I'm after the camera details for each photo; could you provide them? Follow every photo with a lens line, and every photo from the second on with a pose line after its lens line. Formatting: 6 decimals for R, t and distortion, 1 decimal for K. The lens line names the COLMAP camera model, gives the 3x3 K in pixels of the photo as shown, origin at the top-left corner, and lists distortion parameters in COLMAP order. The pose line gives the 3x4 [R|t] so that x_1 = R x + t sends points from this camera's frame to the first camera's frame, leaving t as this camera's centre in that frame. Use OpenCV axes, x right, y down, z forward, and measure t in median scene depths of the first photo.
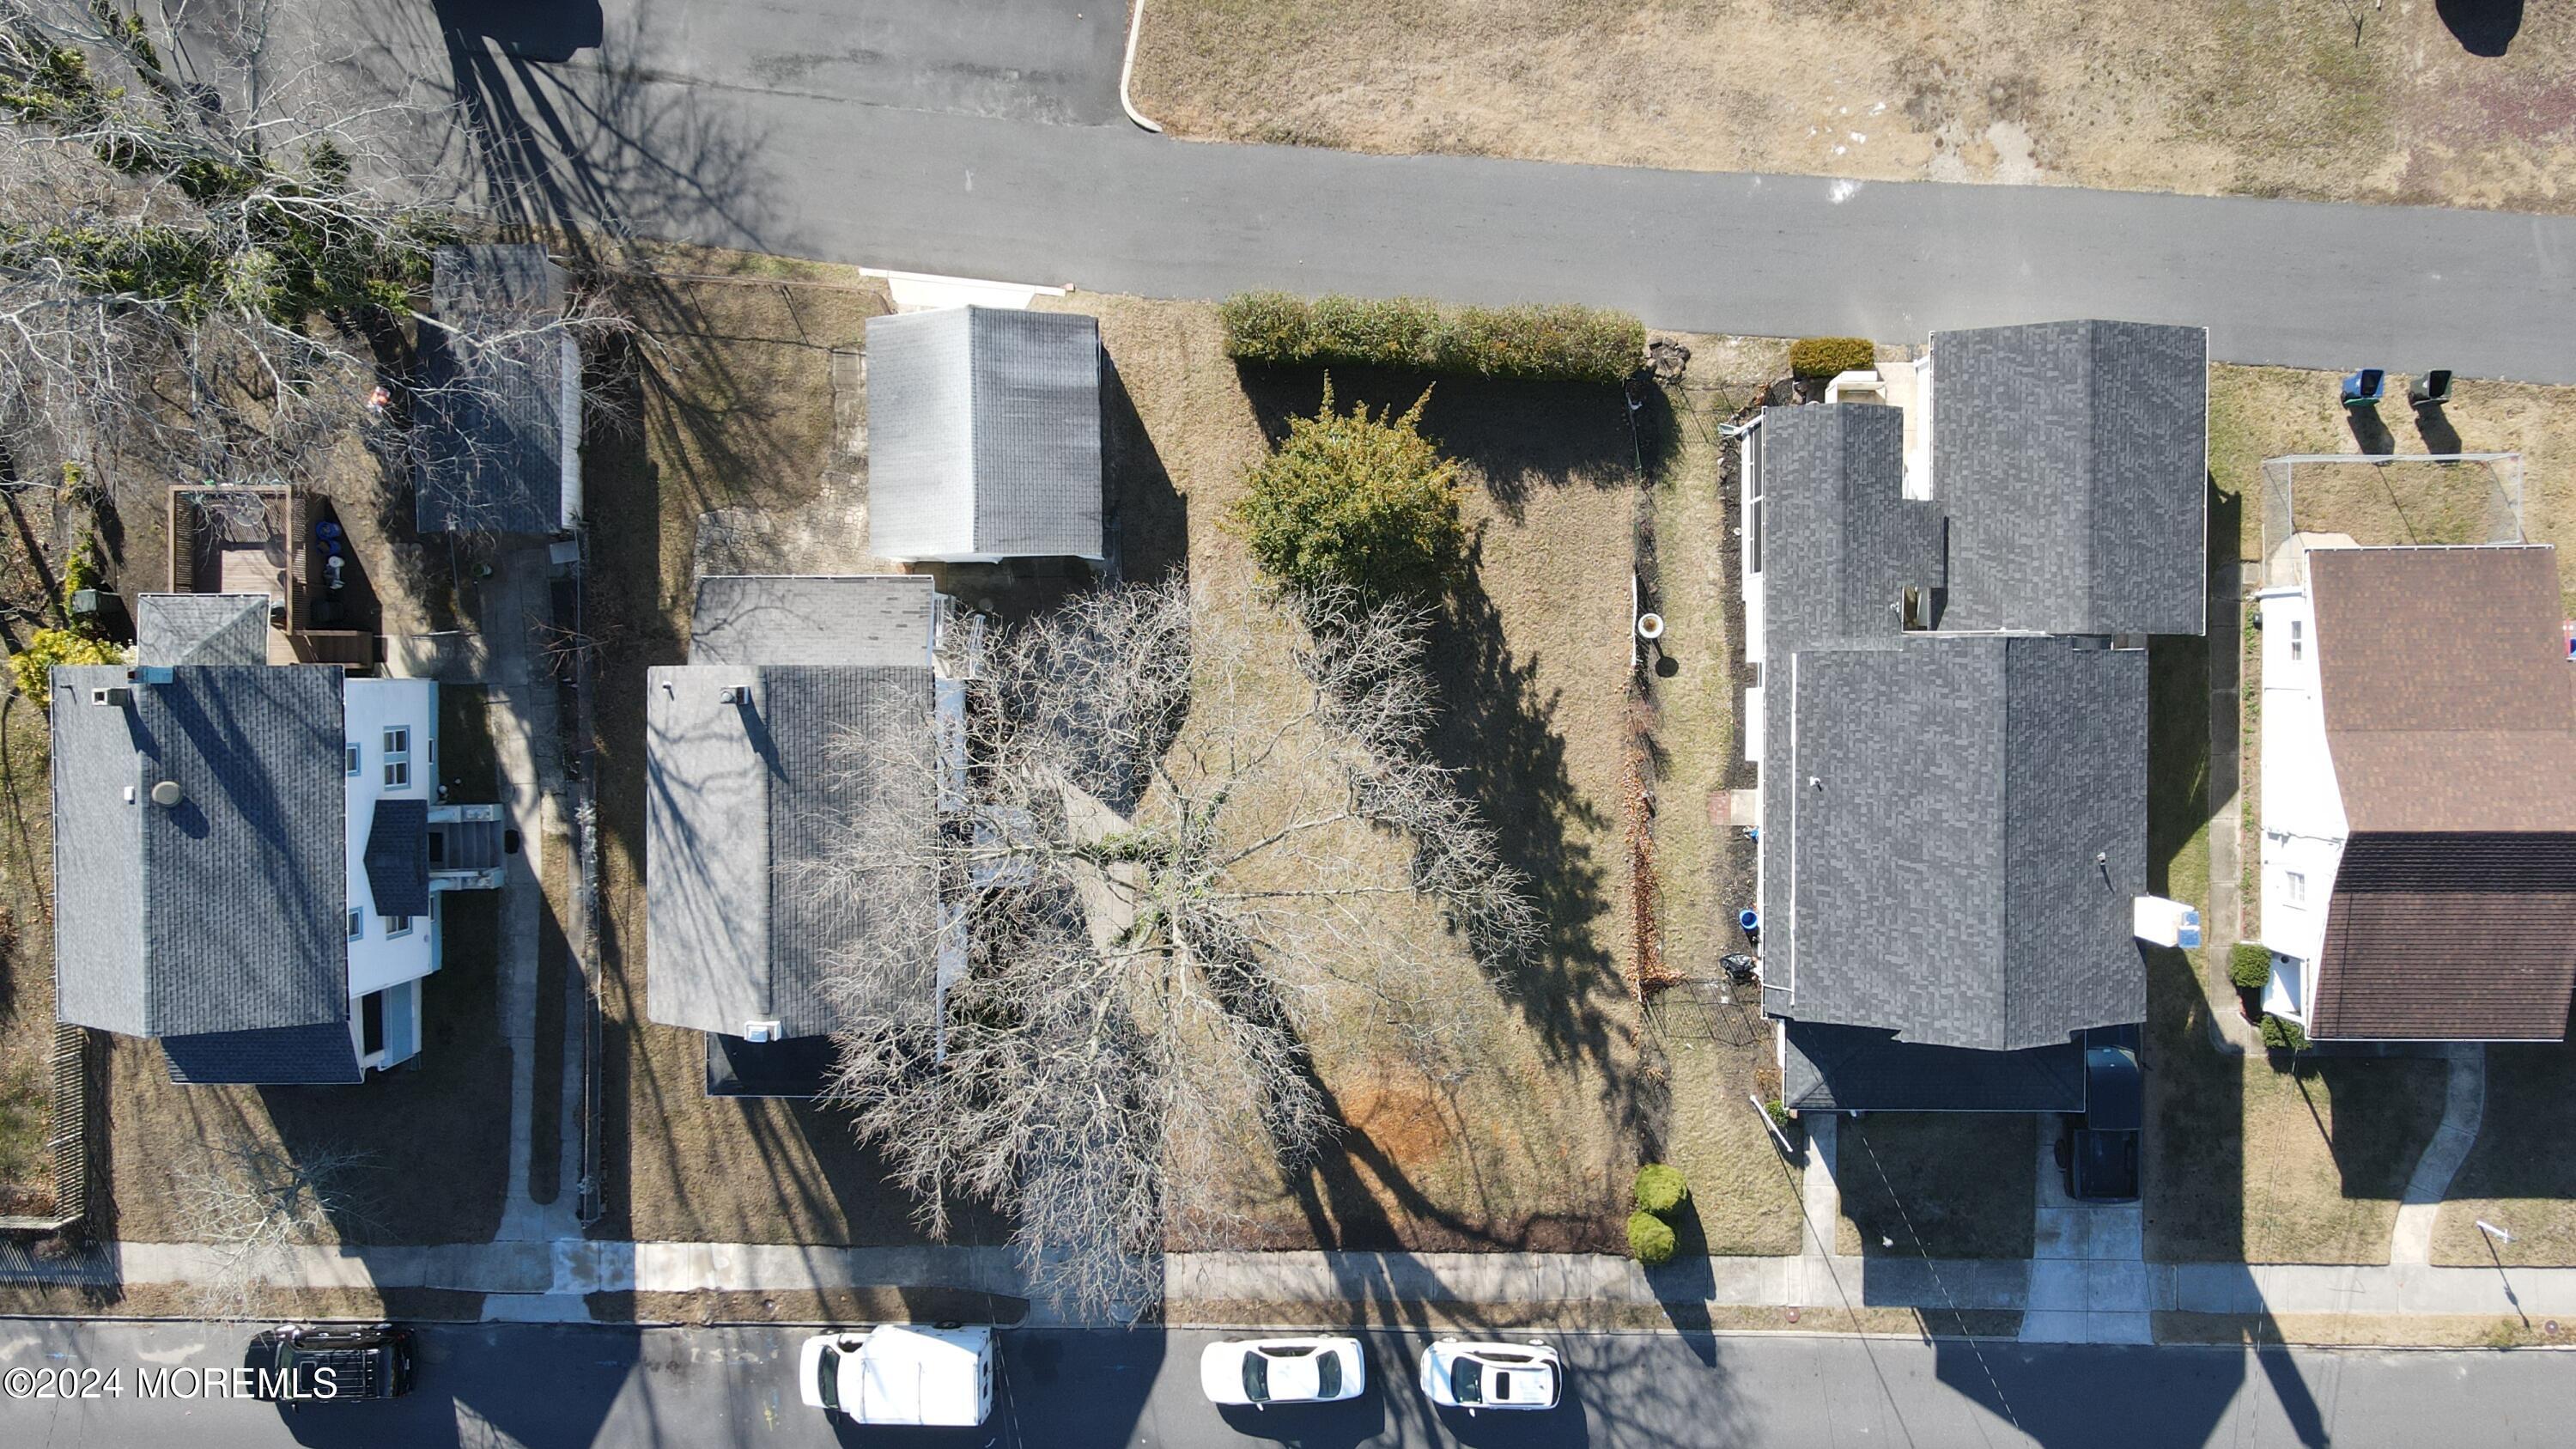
lens RADIAL K [[1894.3, 0, 1309.7], [0, 1894.3, 736.0], [0, 0, 1]] dist [0.000256, 0.031737]
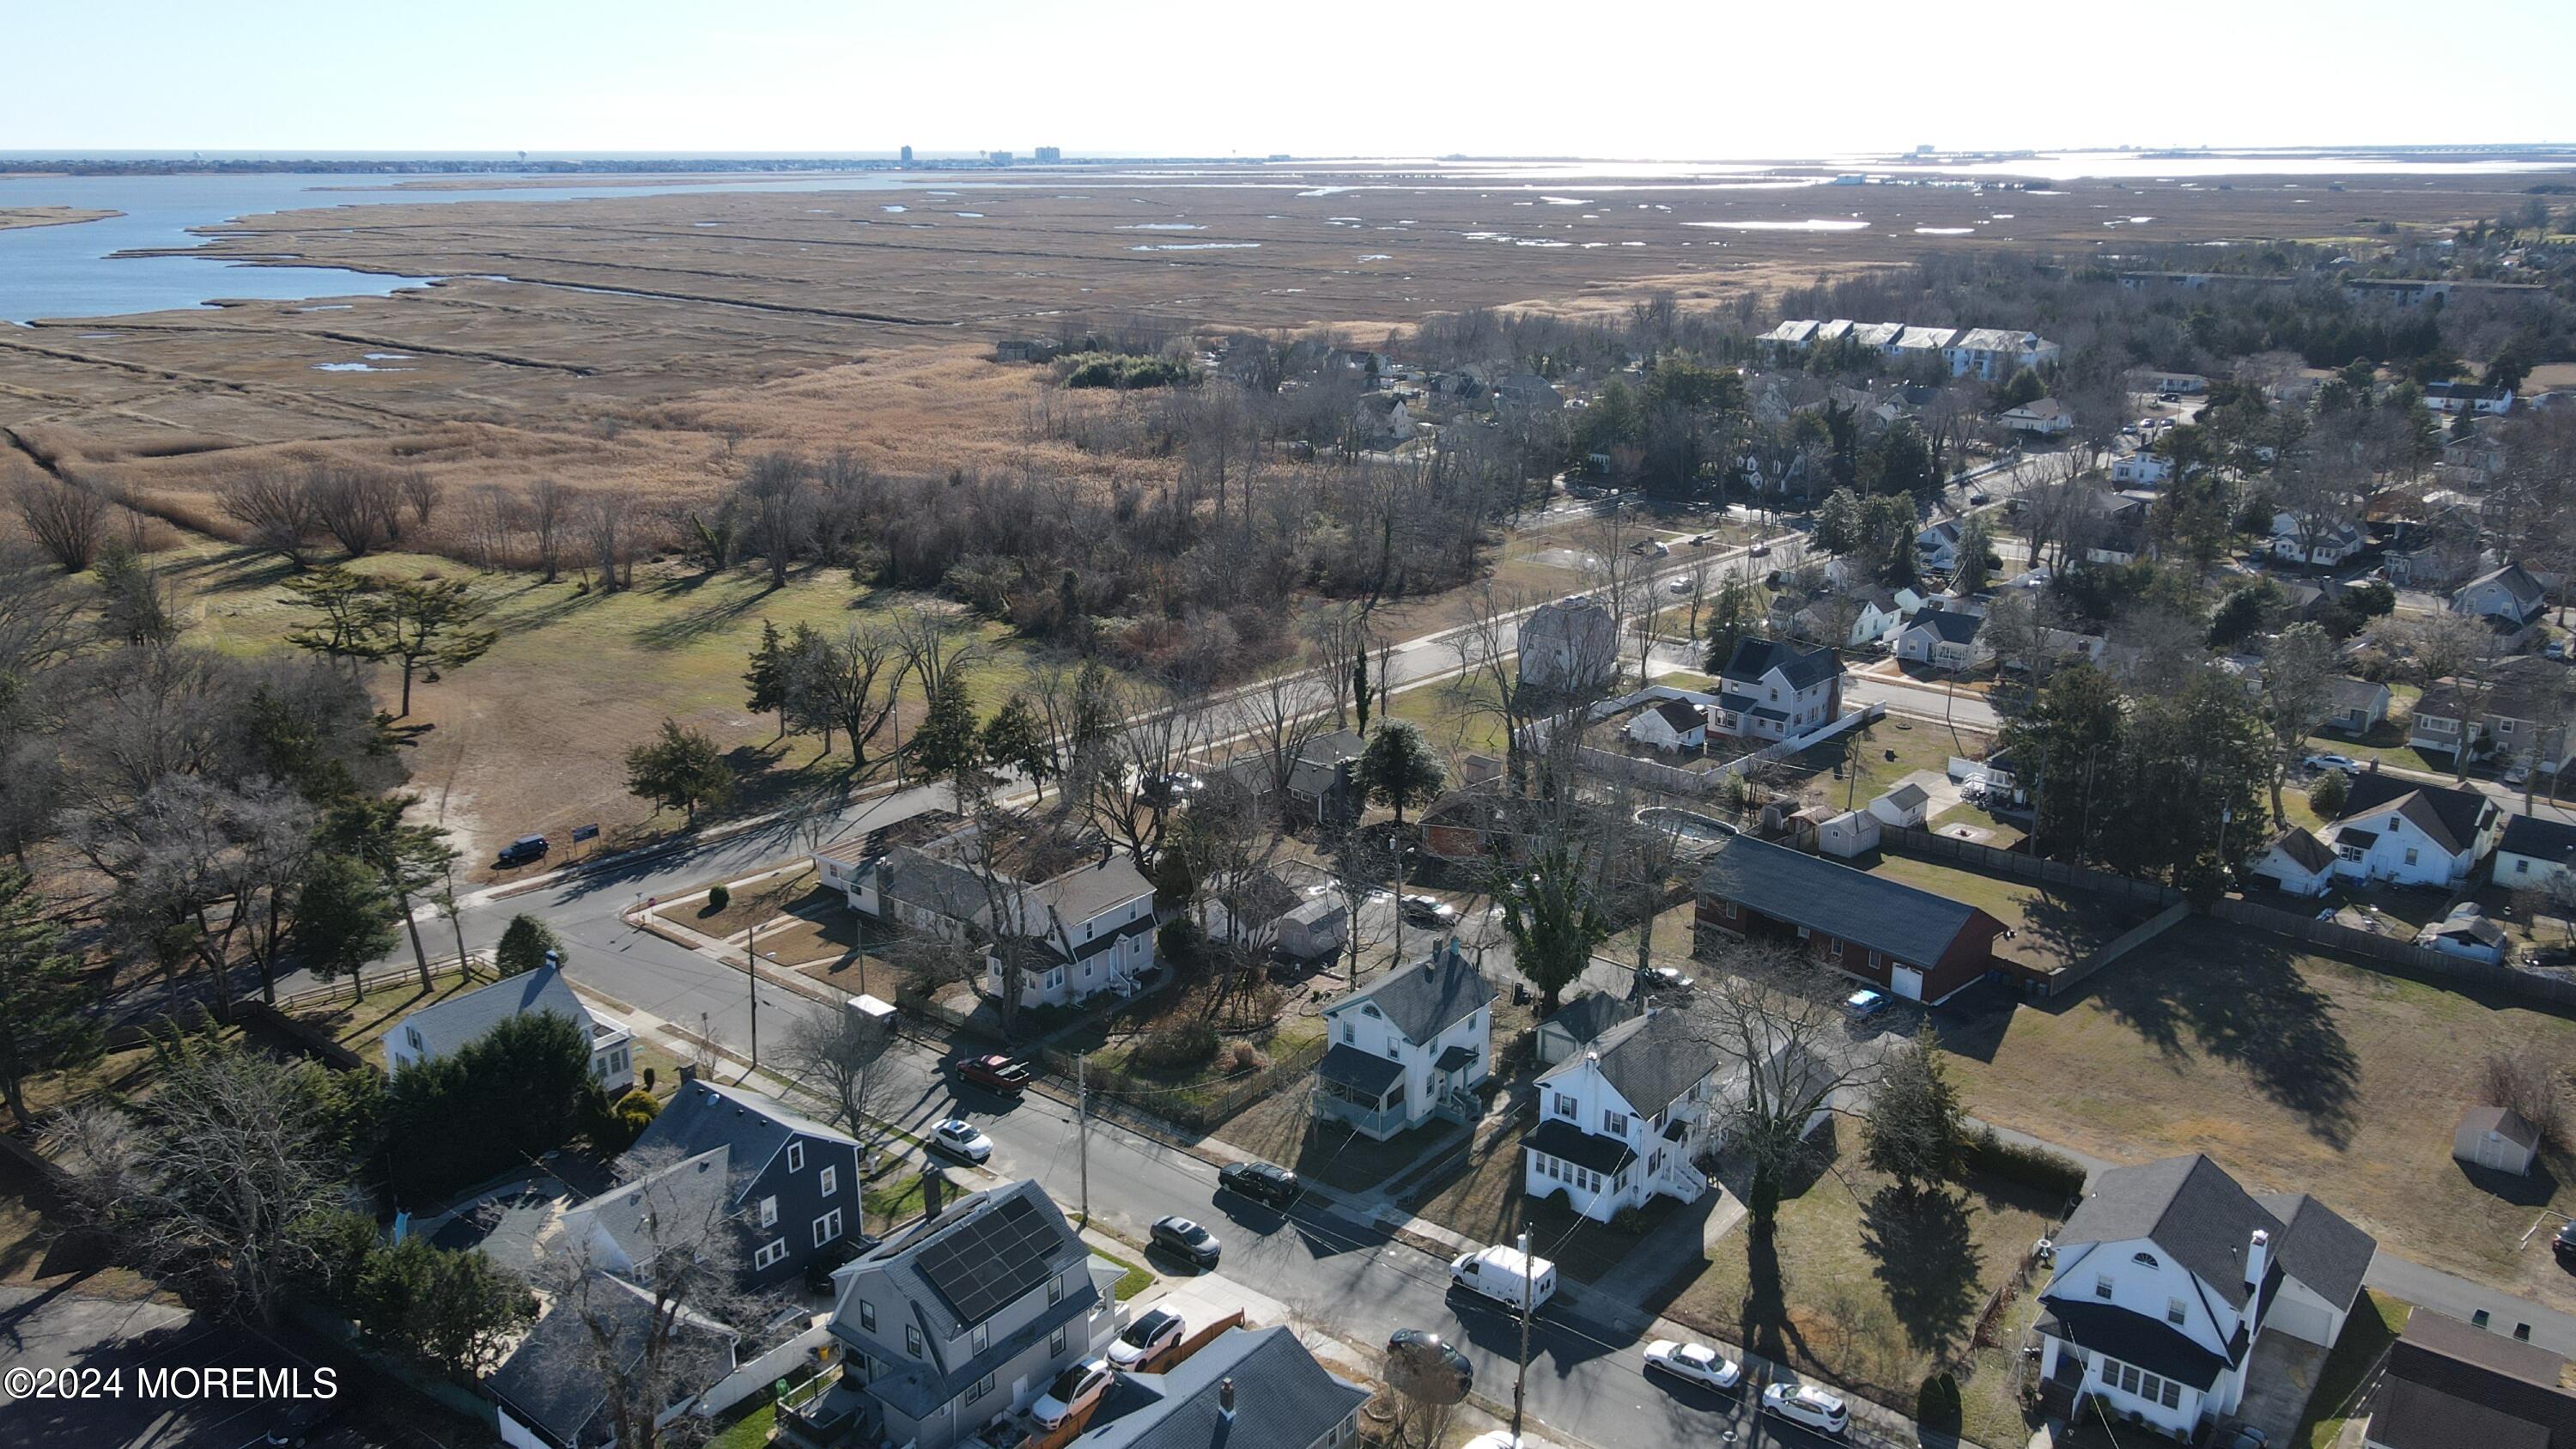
lens RADIAL K [[1894.3, 0, 1274.9], [0, 1894.3, 736.7], [0, 0, 1]] dist [0.000256, 0.031737]
pose [[0.779511, 0.216553, -0.587765, 0.584758], [-0.625448, 0.217686, -0.749285, 1.750236], [-0.034312, 0.951692, 0.305131, -0.061880]]
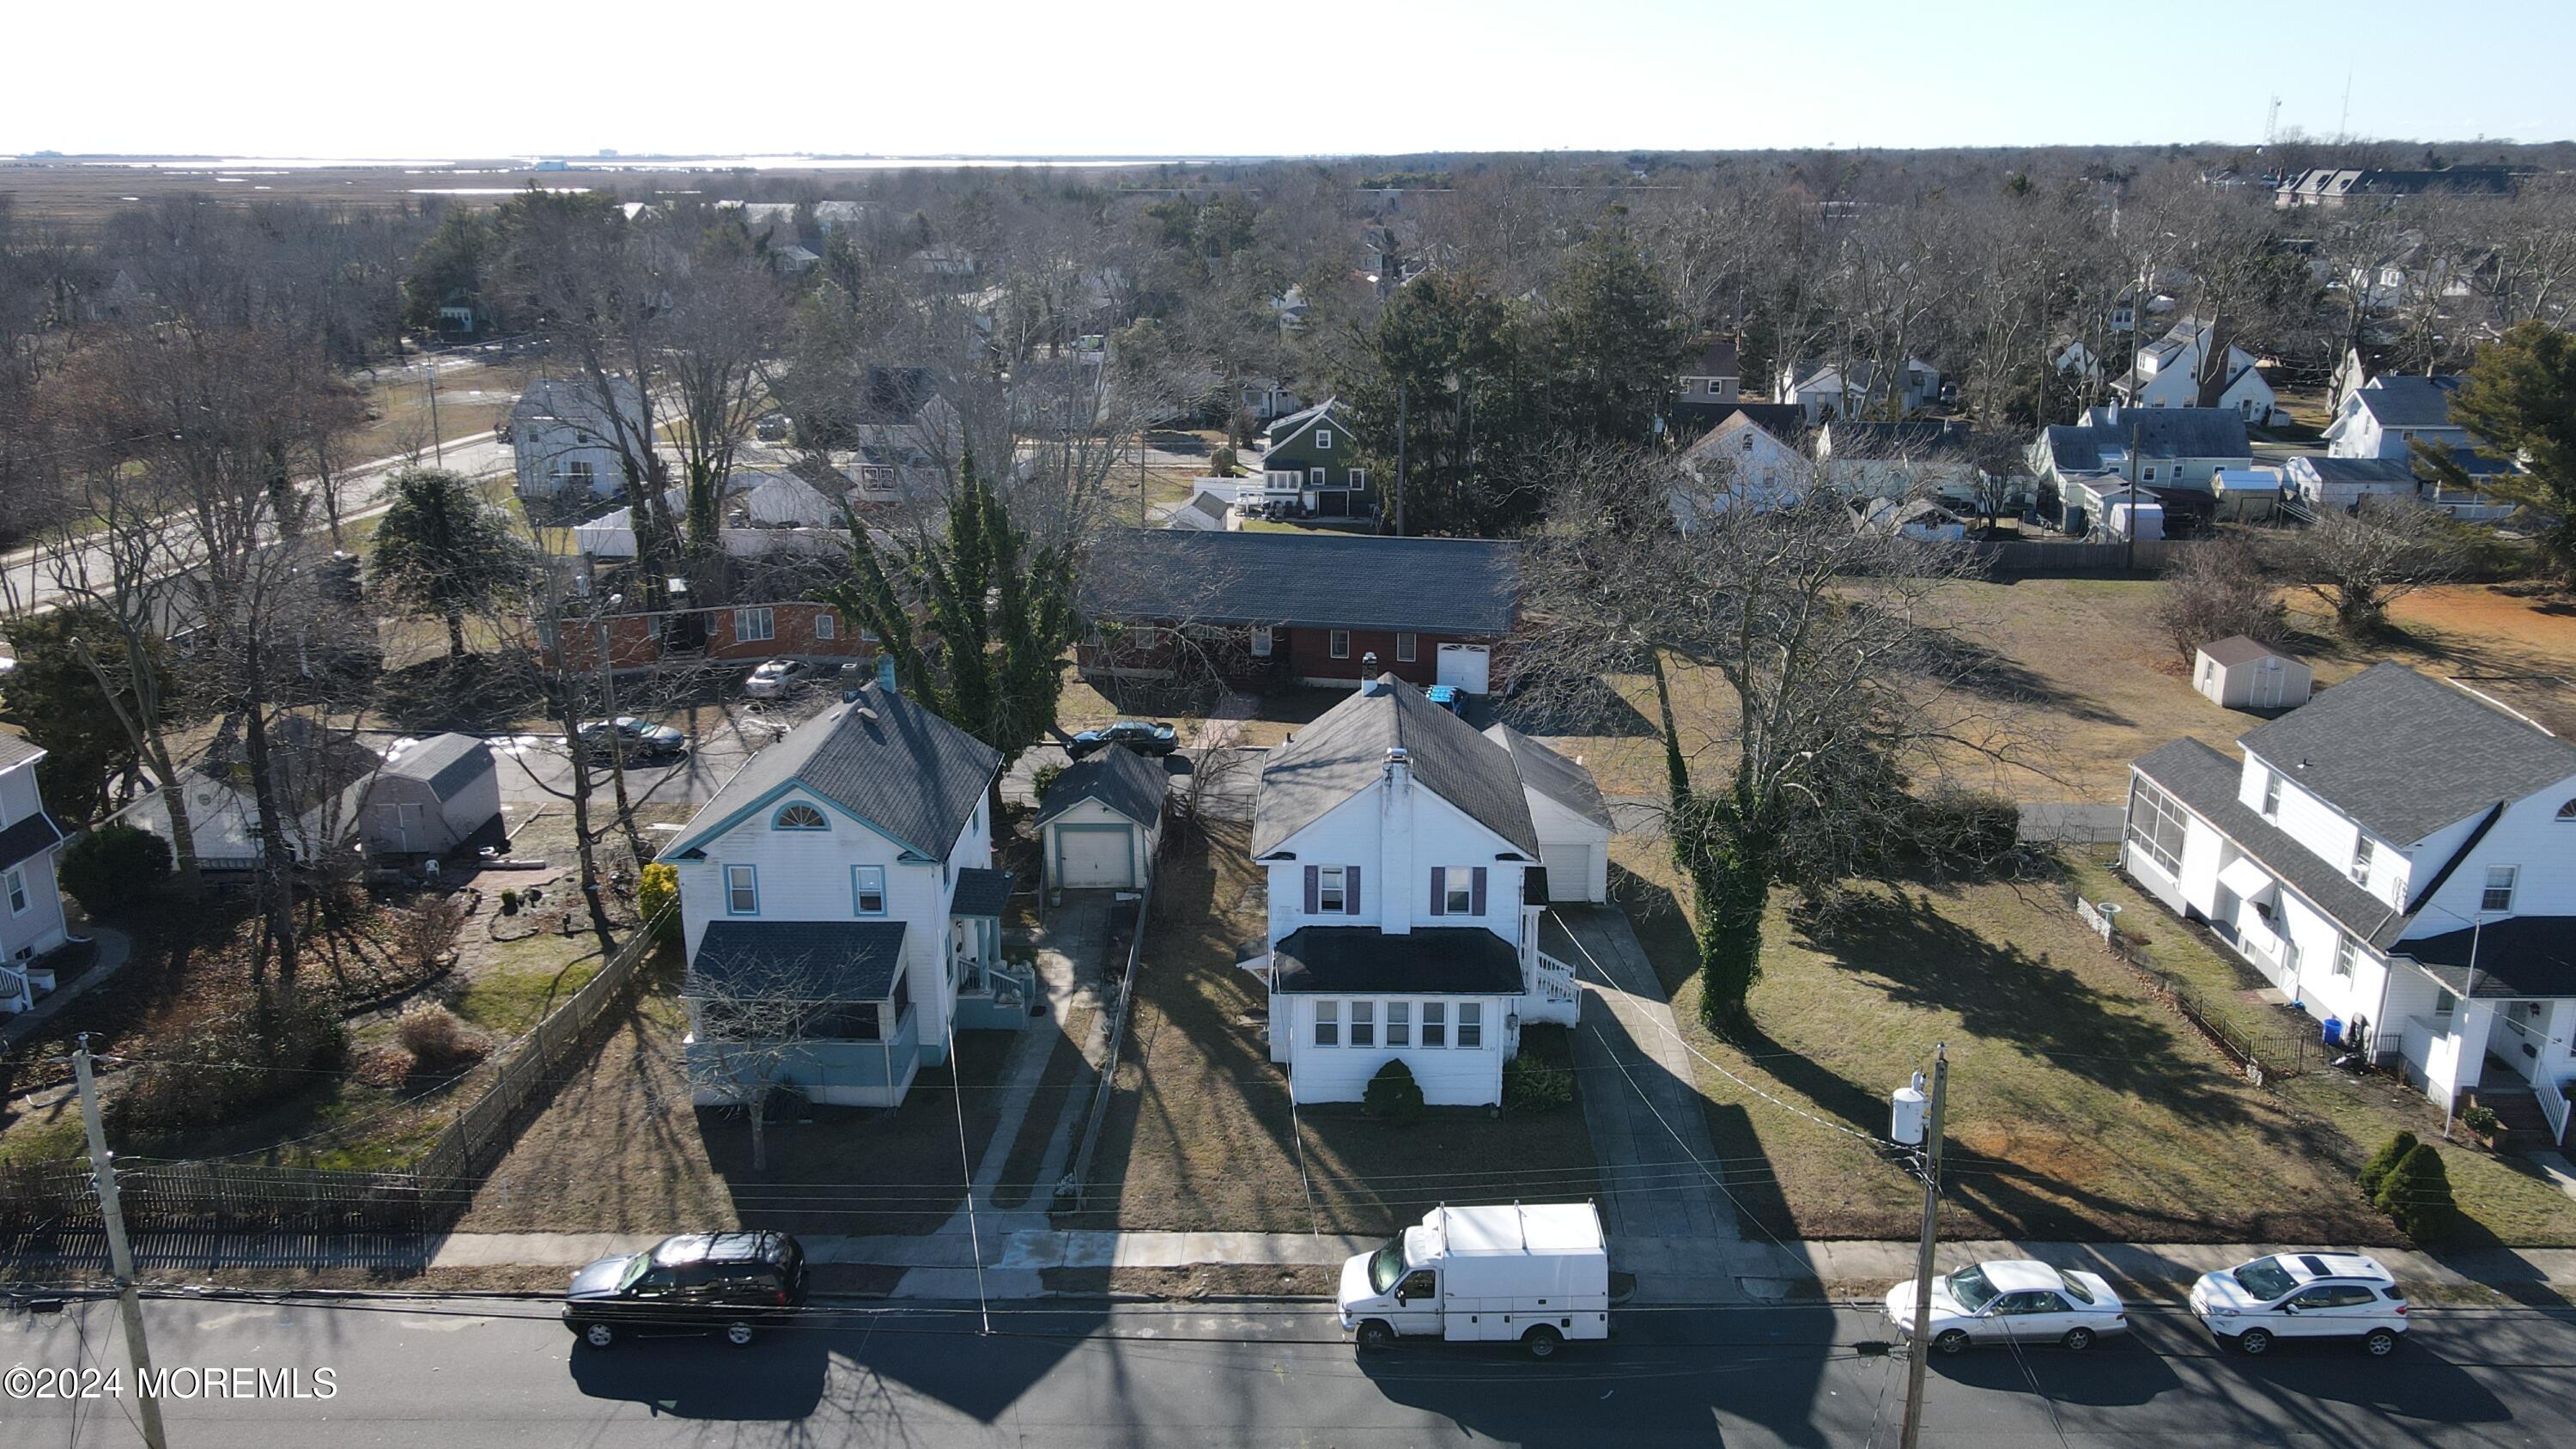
lens RADIAL K [[1894.3, 0, 1285.4], [0, 1894.3, 724.1], [0, 0, 1]] dist [0.000256, 0.031737]
pose [[0.999145, 0.038173, -0.015874, -0.287591], [-0.025593, 0.269562, -0.962643, 0.985392], [-0.032468, 0.962226, 0.270308, 0.596428]]
